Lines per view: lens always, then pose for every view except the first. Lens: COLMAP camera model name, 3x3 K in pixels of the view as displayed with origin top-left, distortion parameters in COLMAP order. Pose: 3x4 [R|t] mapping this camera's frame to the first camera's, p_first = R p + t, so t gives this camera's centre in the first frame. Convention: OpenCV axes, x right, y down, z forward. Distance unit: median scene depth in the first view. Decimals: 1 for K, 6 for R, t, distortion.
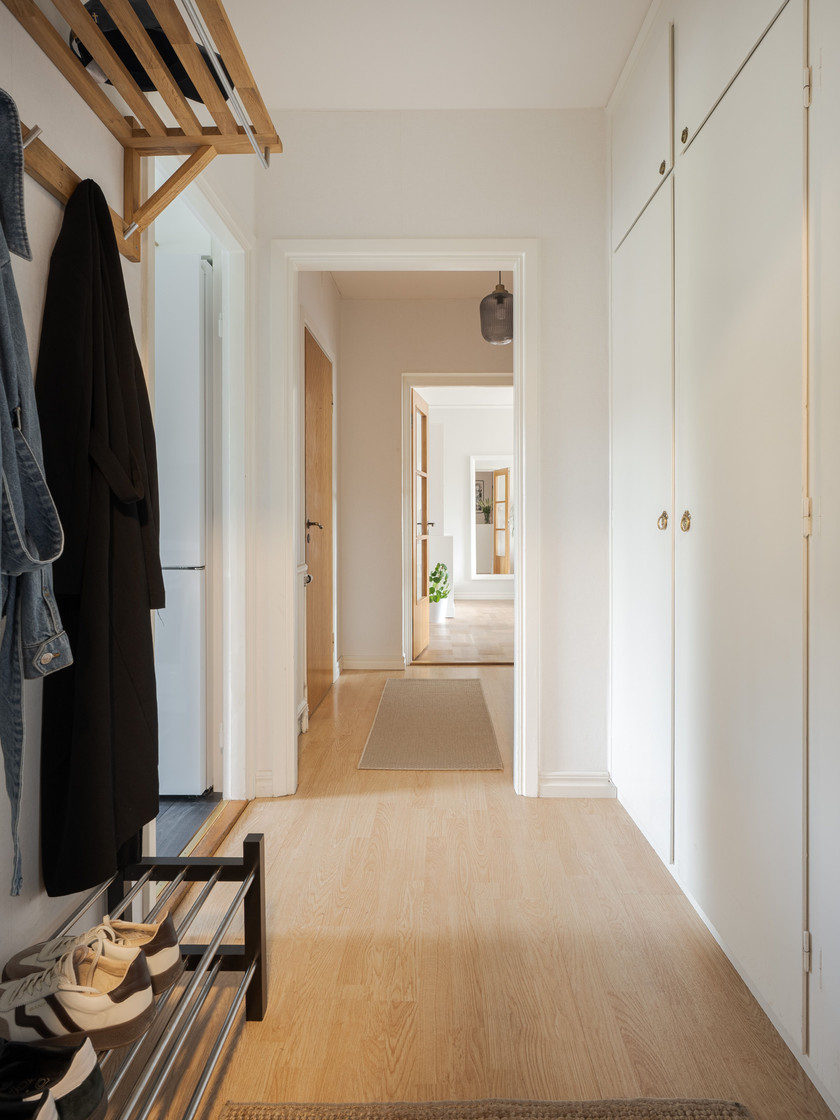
lens RADIAL K [[558.3, 0, 420.5], [0, 558.3, 524.6], [0, 0, 1]] dist [-0.000117, -0.000029]
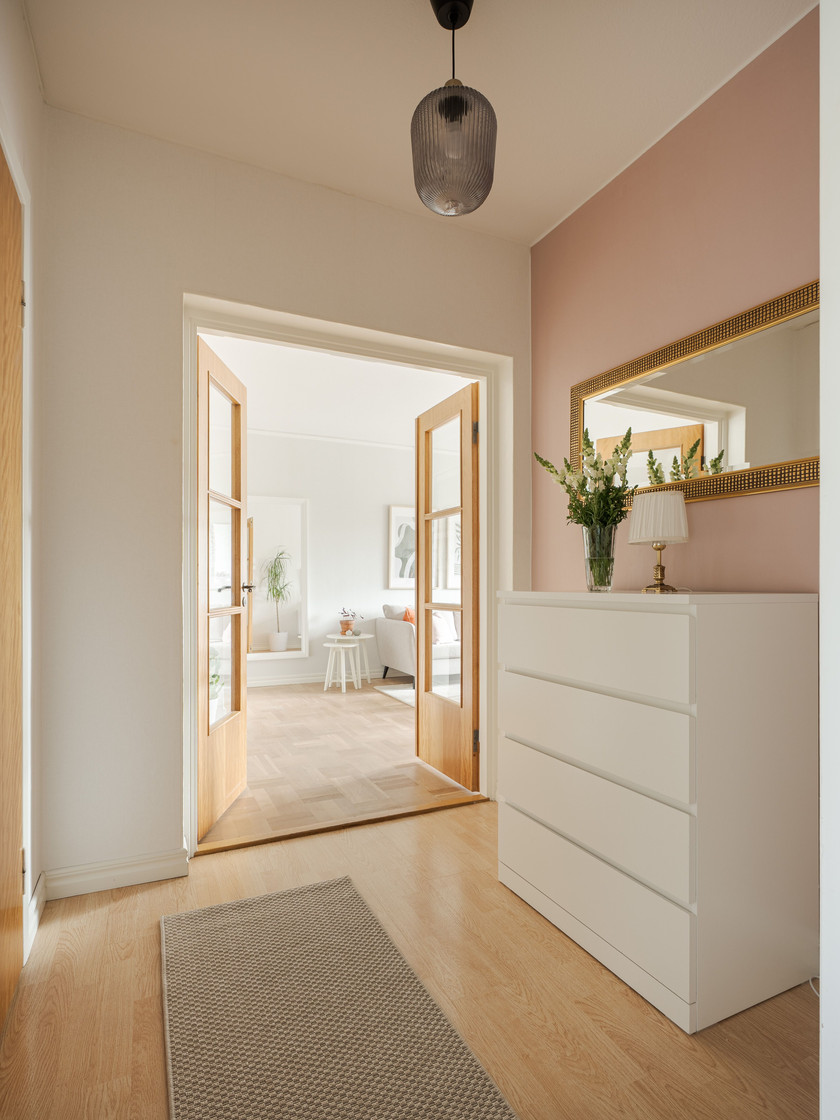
lens RADIAL K [[562.3, 0, 421.0], [0, 562.3, 585.9], [0, 0, 1]] dist [-0.001480, -0.000206]
pose [[0.891938, 0.002115, 0.452152, -0.184407], [-0.000653, 0.999994, -0.003388, -0.002891], [-0.452157, 0.002726, 0.891934, 1.110644]]
